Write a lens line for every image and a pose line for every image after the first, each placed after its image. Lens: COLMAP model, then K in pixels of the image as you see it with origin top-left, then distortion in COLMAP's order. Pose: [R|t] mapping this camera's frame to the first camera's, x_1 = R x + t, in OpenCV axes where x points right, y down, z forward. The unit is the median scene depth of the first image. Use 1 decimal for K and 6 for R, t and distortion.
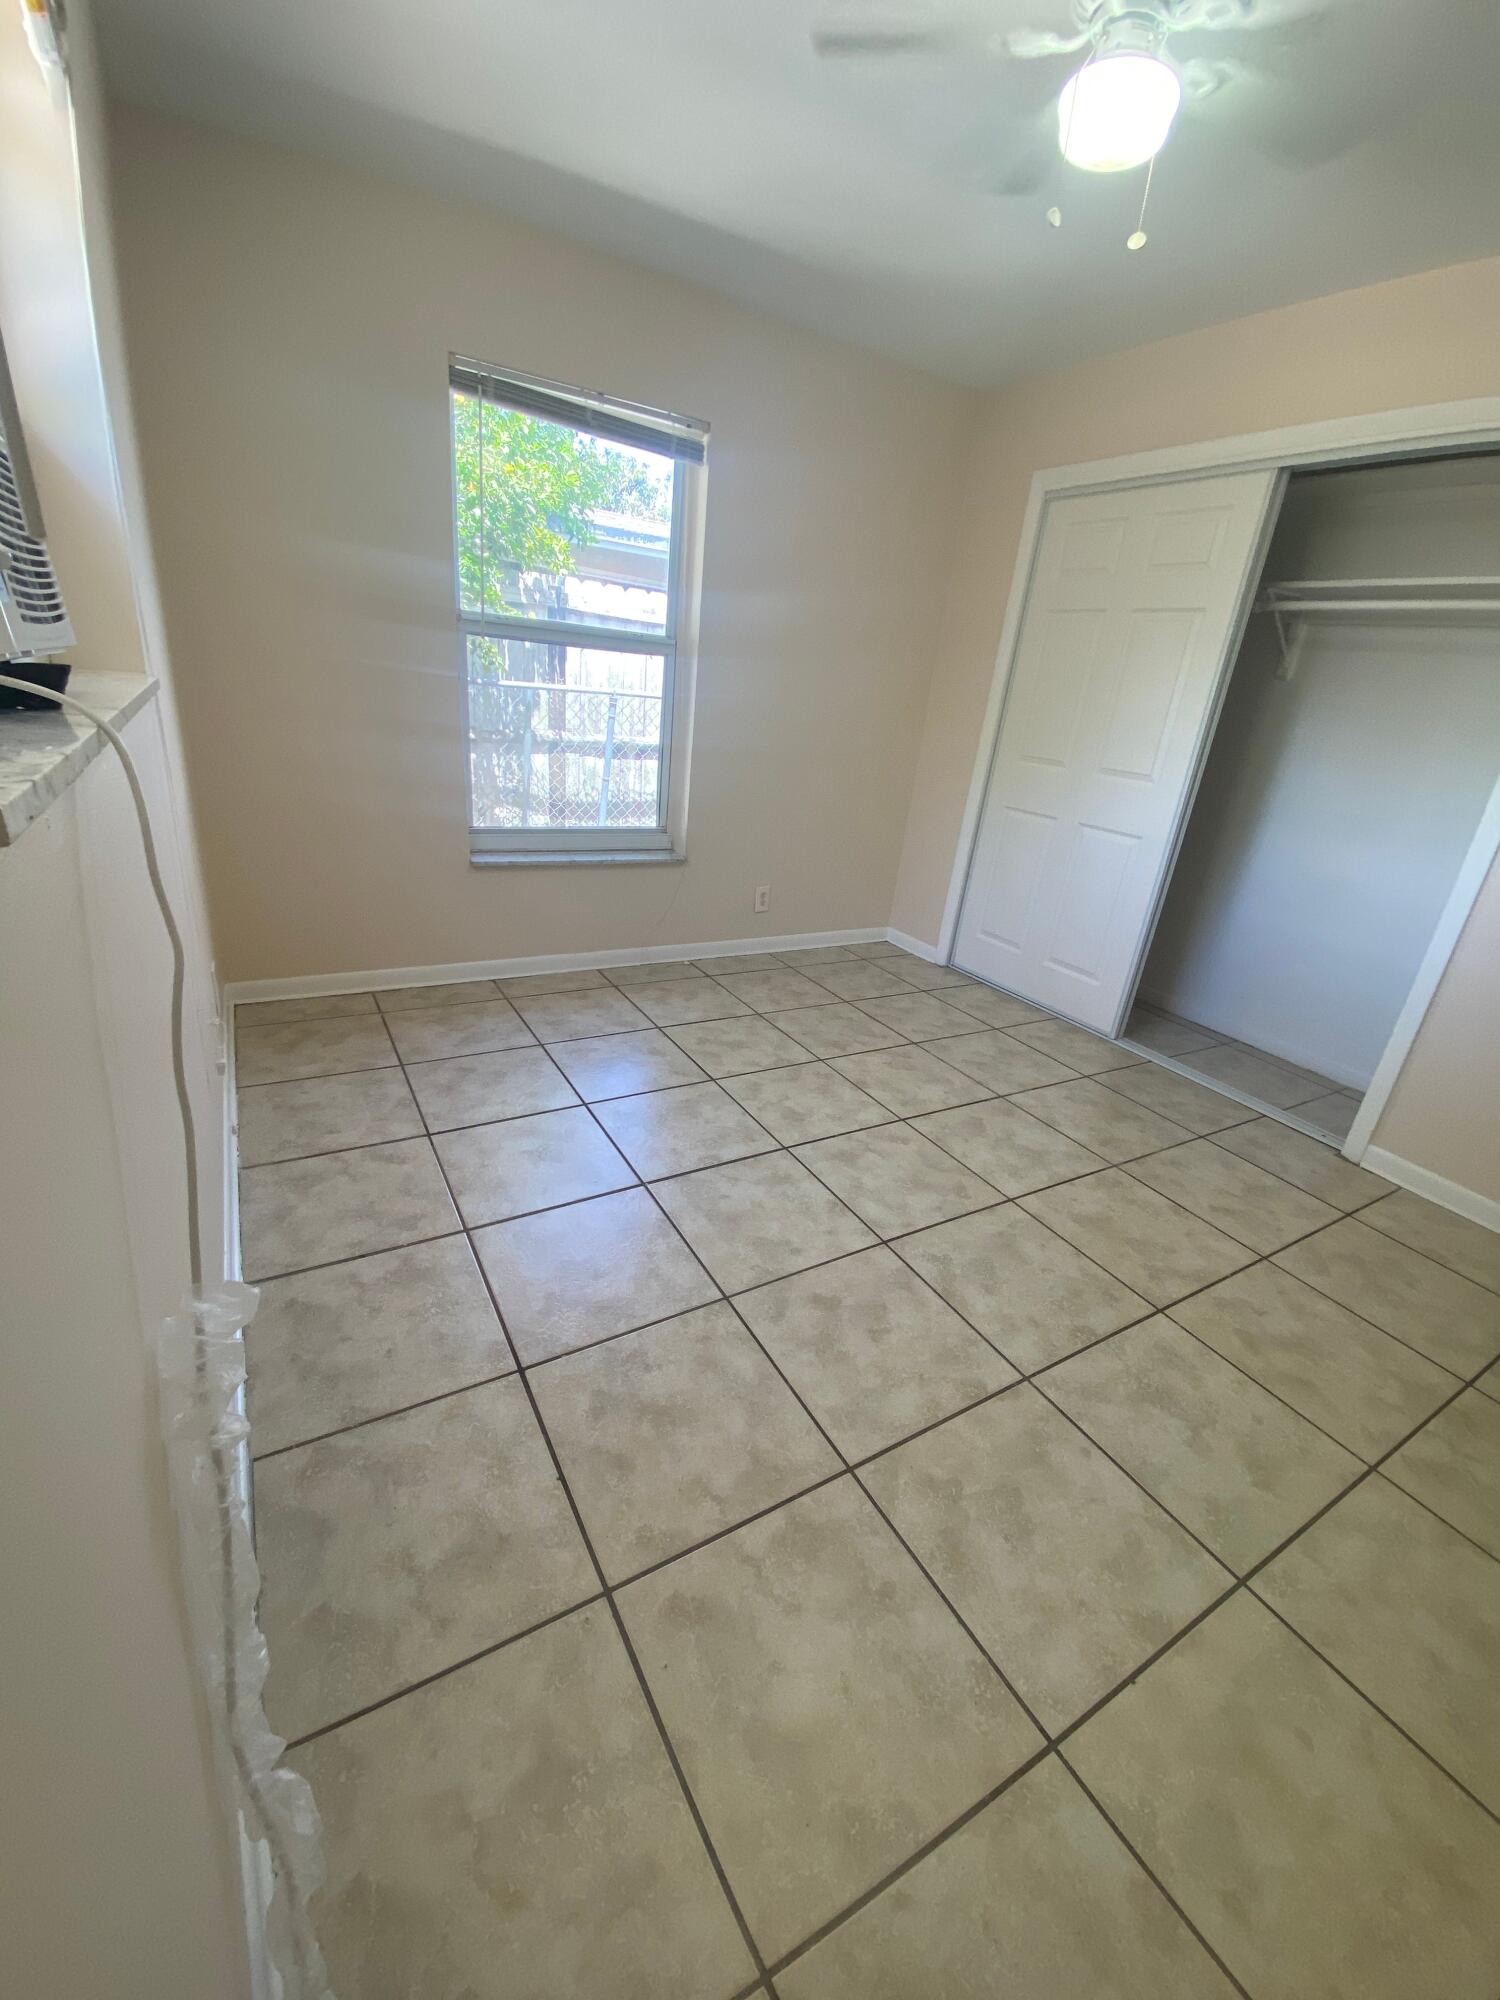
lens RADIAL K [[808.2, 0, 747.3], [0, 808.2, 1009.5], [0, 0, 1]] dist [0.001976, -0.001207]
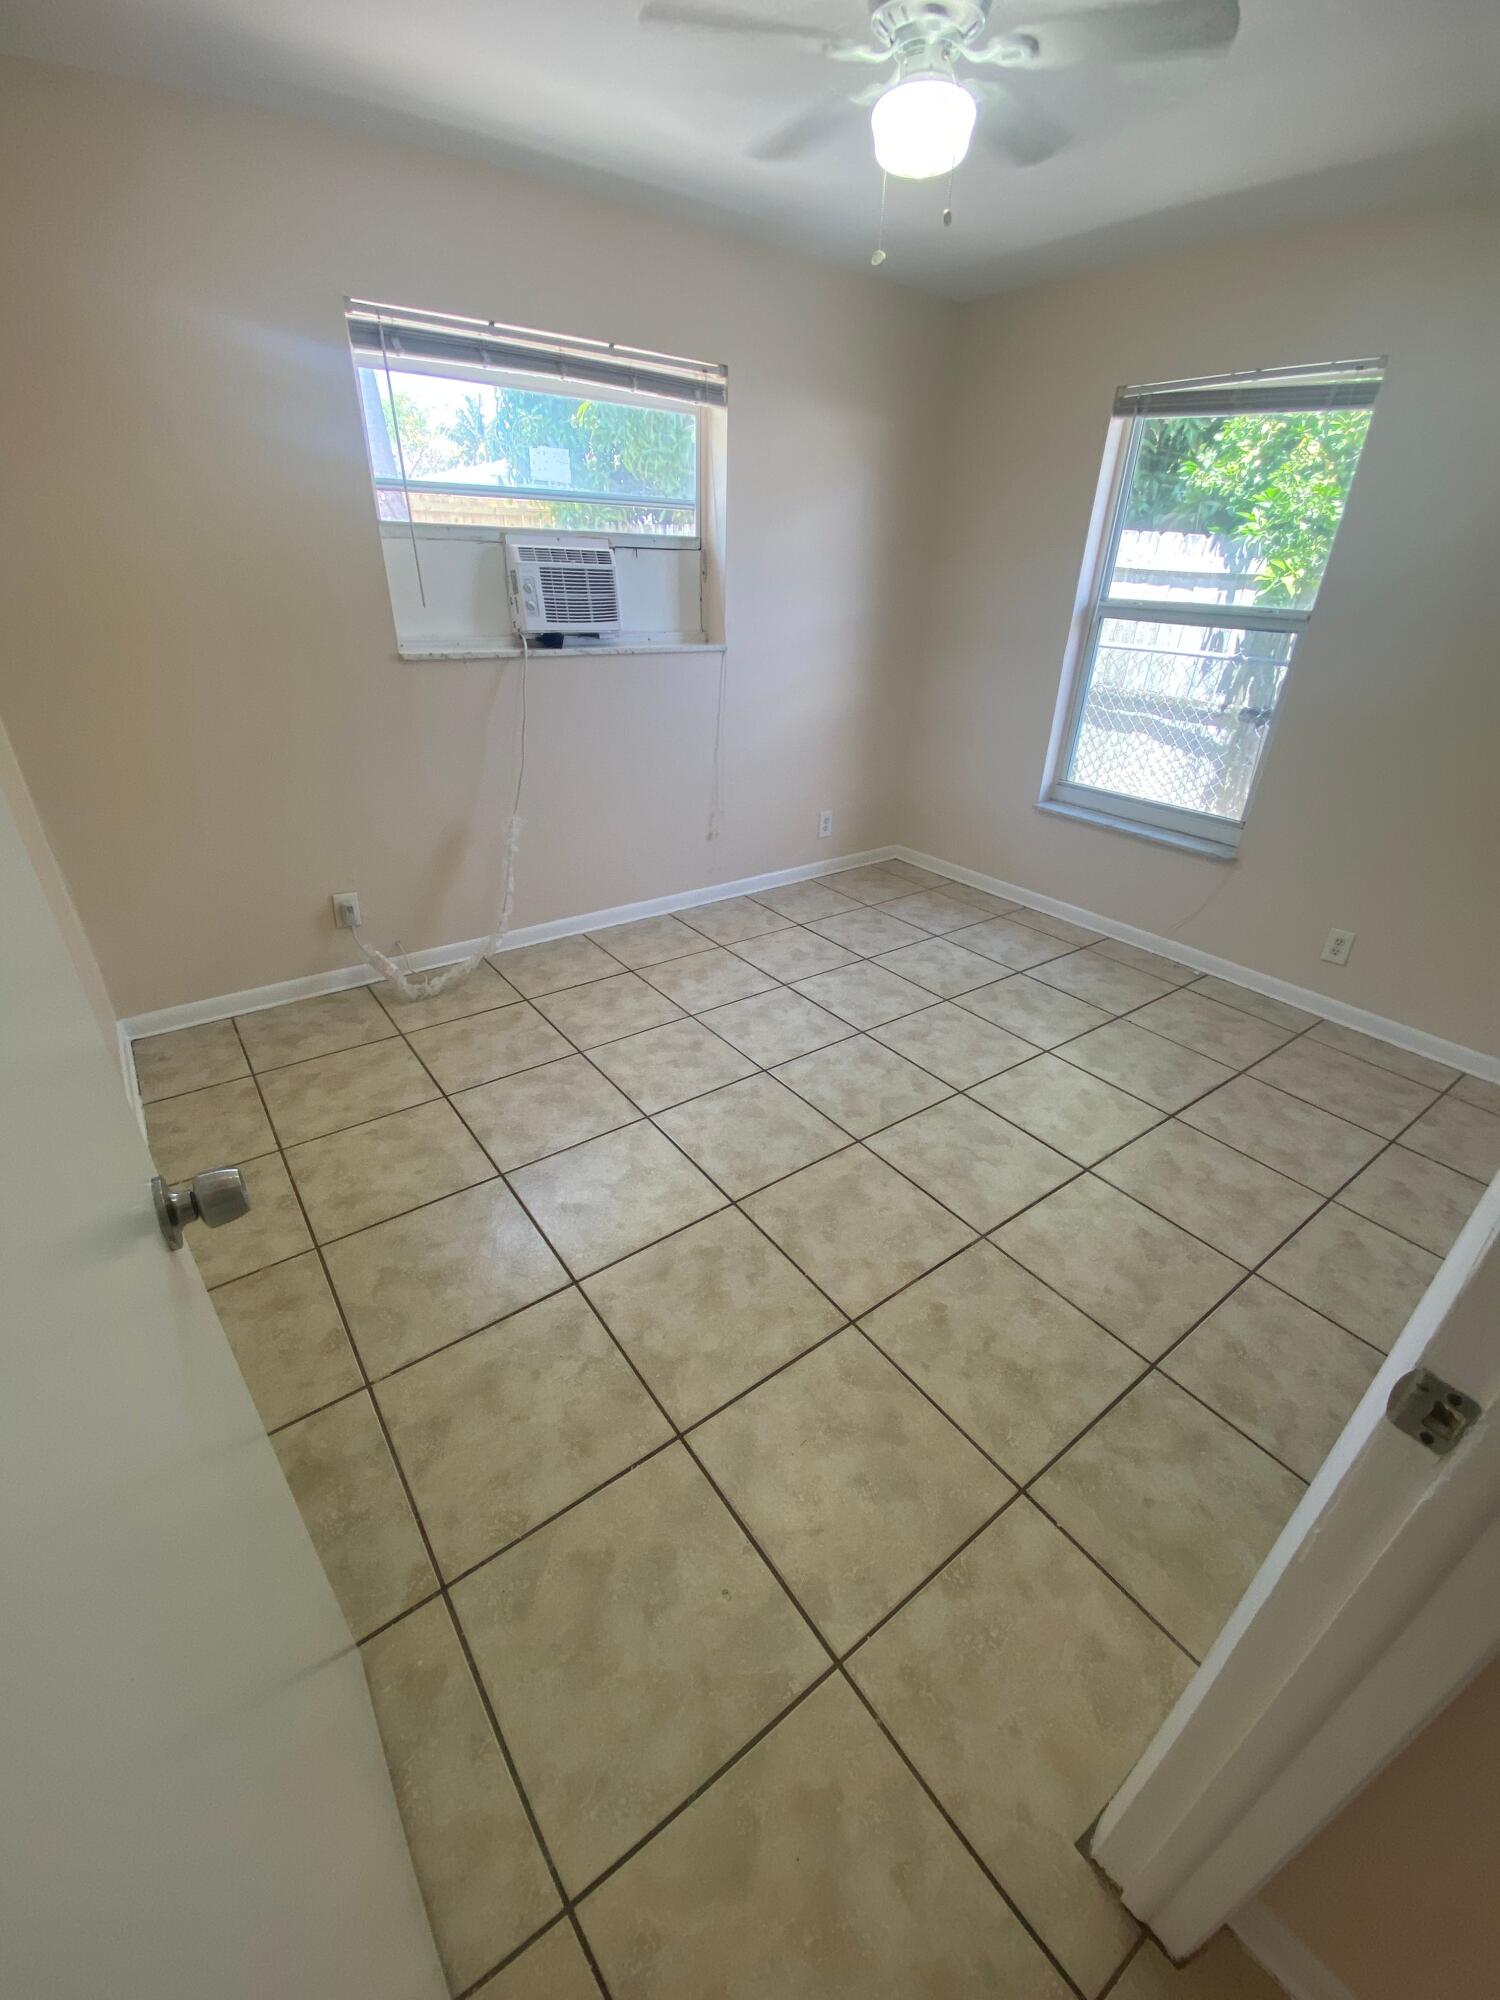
lens RADIAL K [[808.2, 0, 746.2], [0, 808.2, 1000.0], [0, 0, 1]] dist [0.001976, -0.001207]
pose [[0.097904, 0.387266, -0.916755, 1.093833], [-0.391996, 0.861717, 0.322153, -0.191575], [0.914742, 0.327825, 0.236172, 0.489436]]
